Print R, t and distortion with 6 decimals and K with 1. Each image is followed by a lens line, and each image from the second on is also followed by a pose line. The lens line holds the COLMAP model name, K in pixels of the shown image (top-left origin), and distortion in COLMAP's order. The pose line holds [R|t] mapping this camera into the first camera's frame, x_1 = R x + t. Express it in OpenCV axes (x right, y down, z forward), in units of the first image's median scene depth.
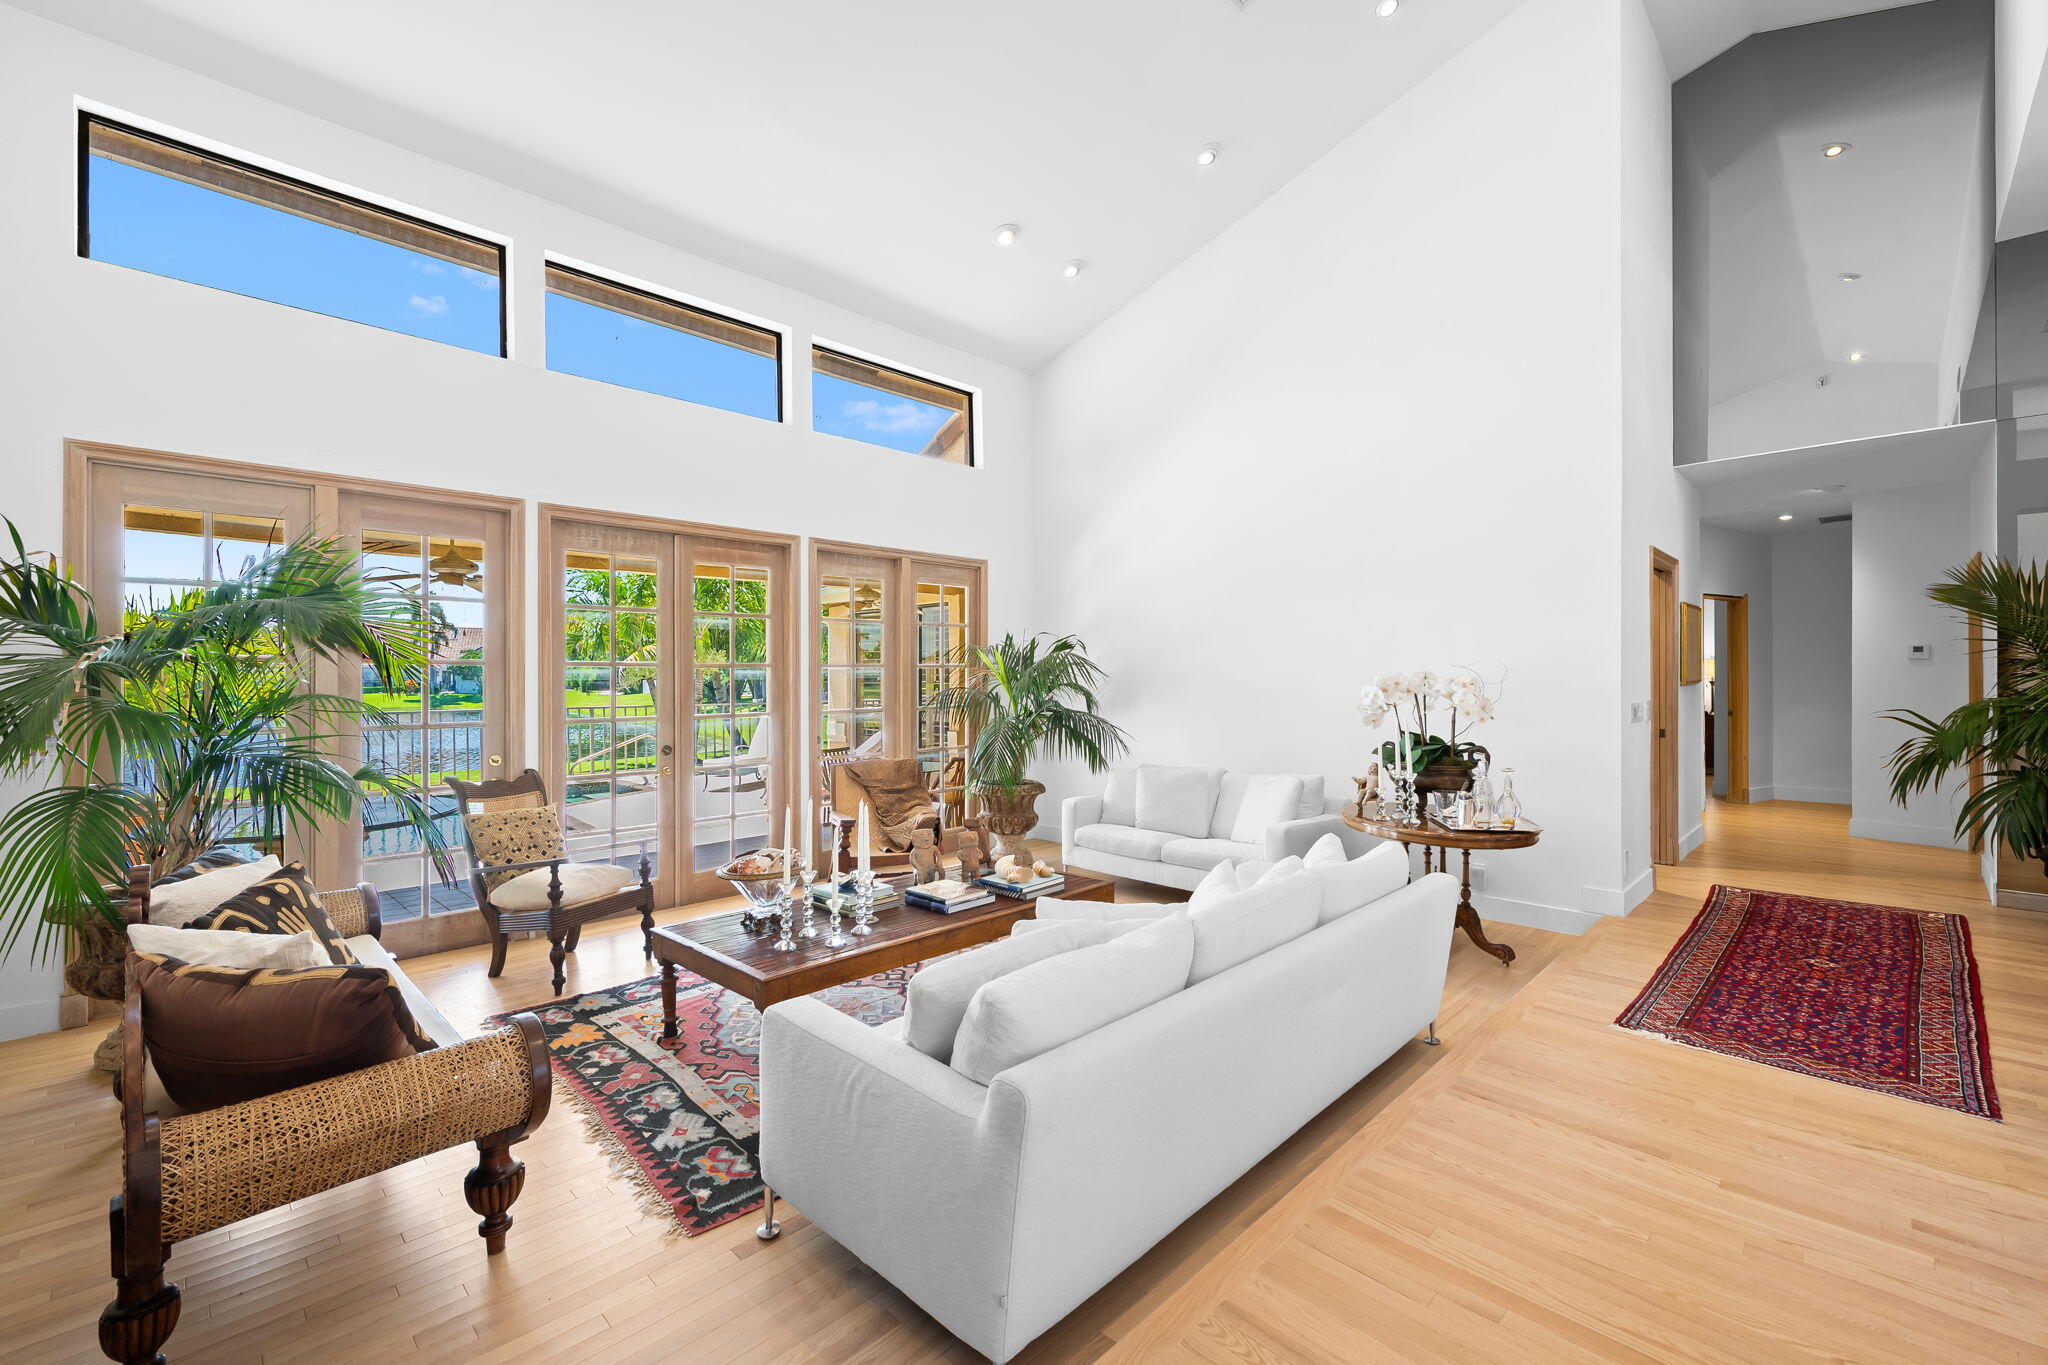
lens RADIAL K [[875.4, 0, 1026.7], [0, 875.4, 673.2], [0, 0, 1]] dist [0.015240, -0.000138]
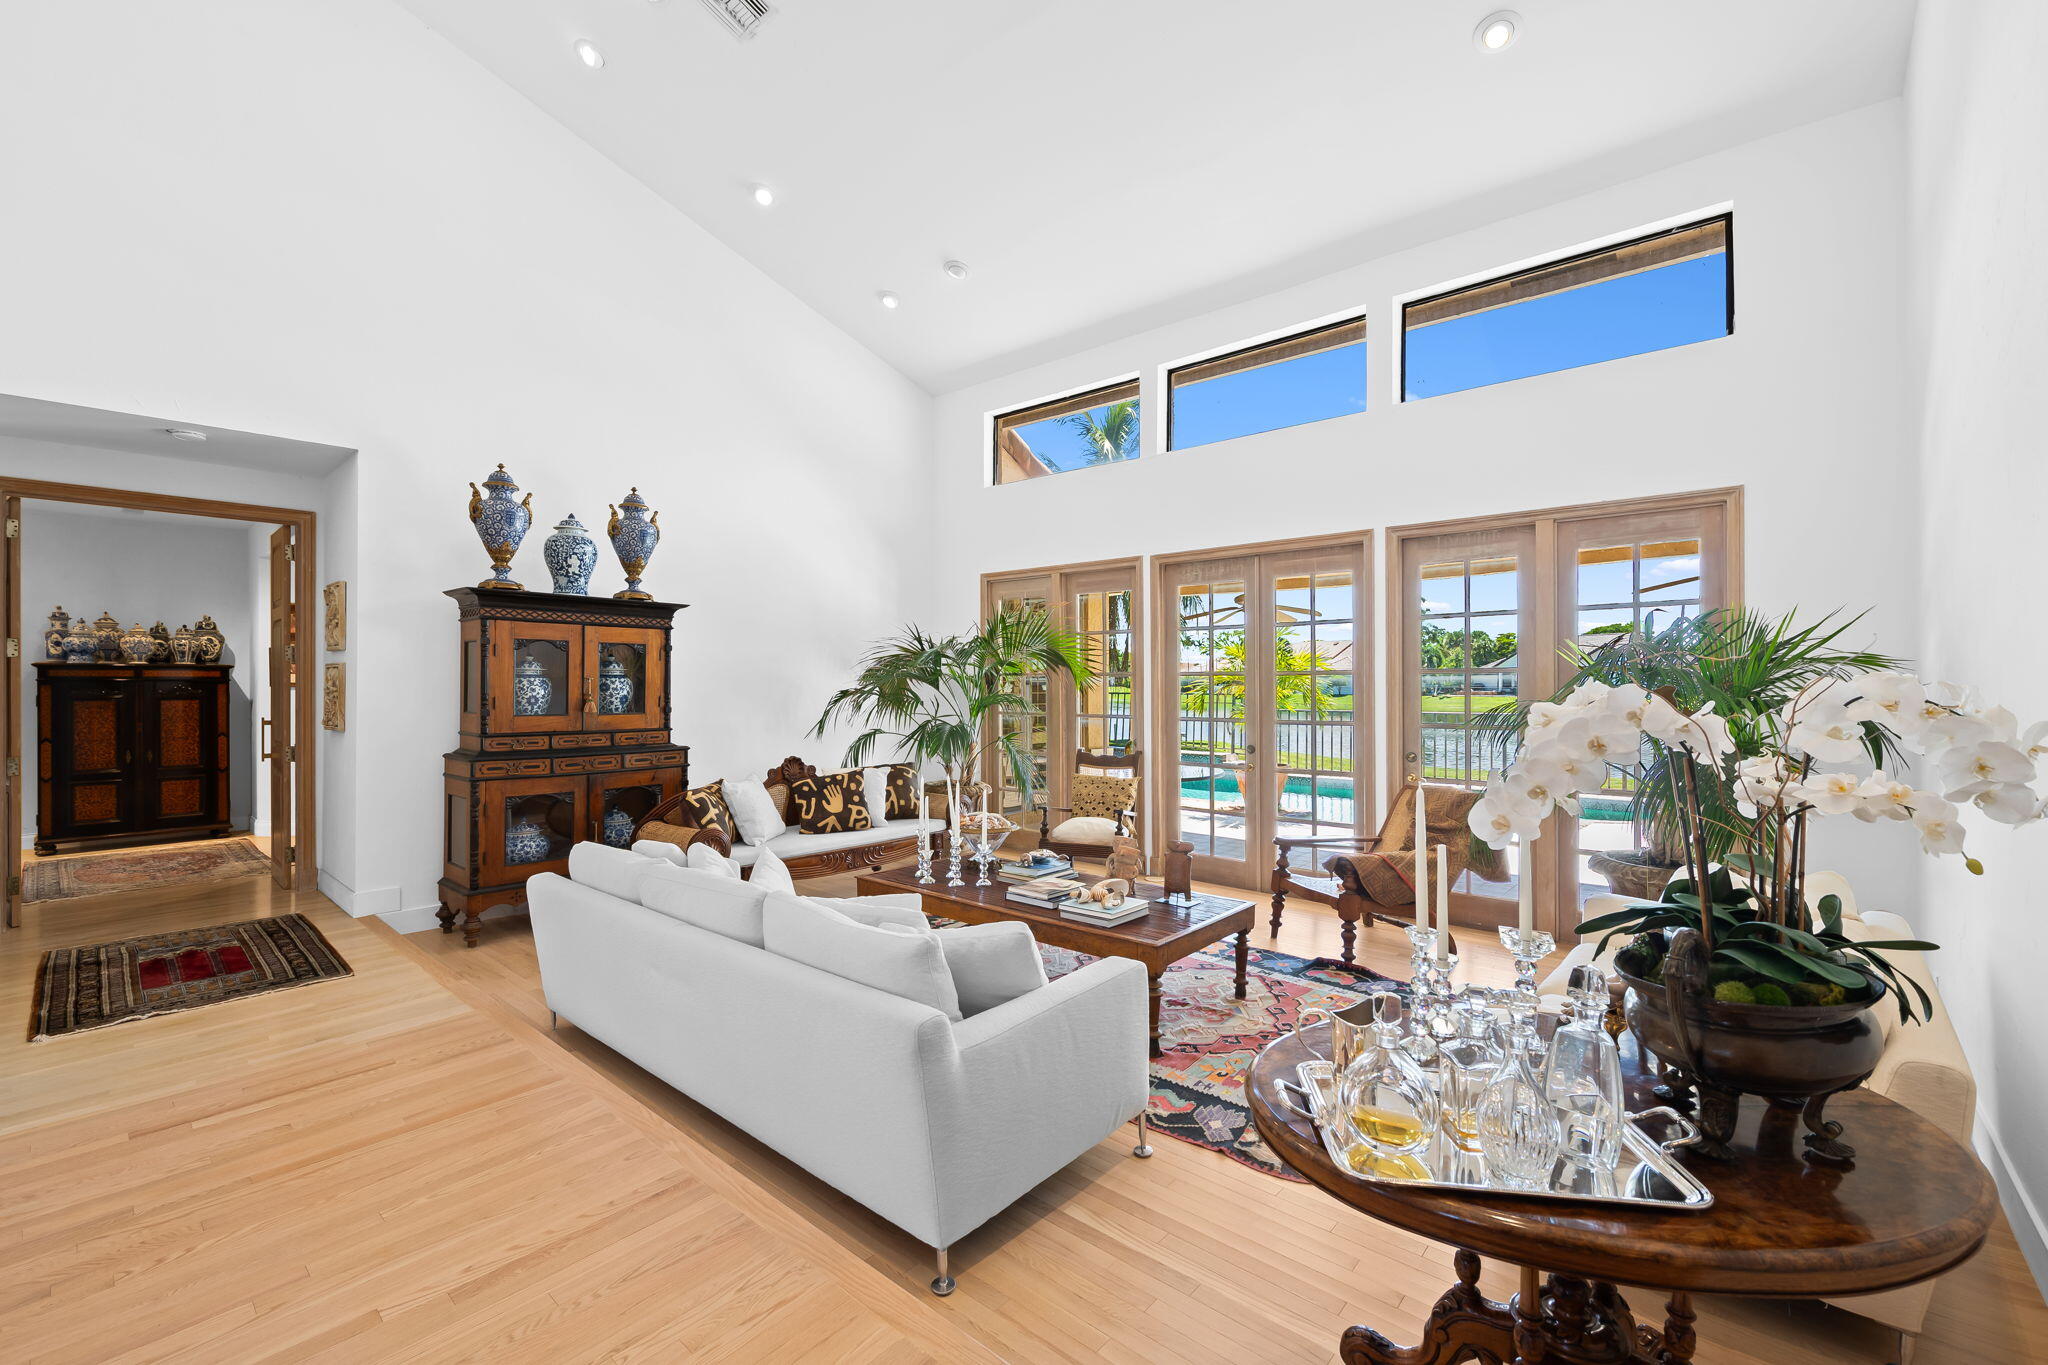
lens RADIAL K [[849.6, 0, 1024.0], [0, 849.6, 682.5], [0, 0, 1]] dist [-0.001464, -0.000219]
pose [[0.048908, -0.001929, -0.998801, 0.601888], [0.004532, 0.999988, -0.001709, 0.002986], [0.998793, -0.004443, 0.048916, 0.591462]]
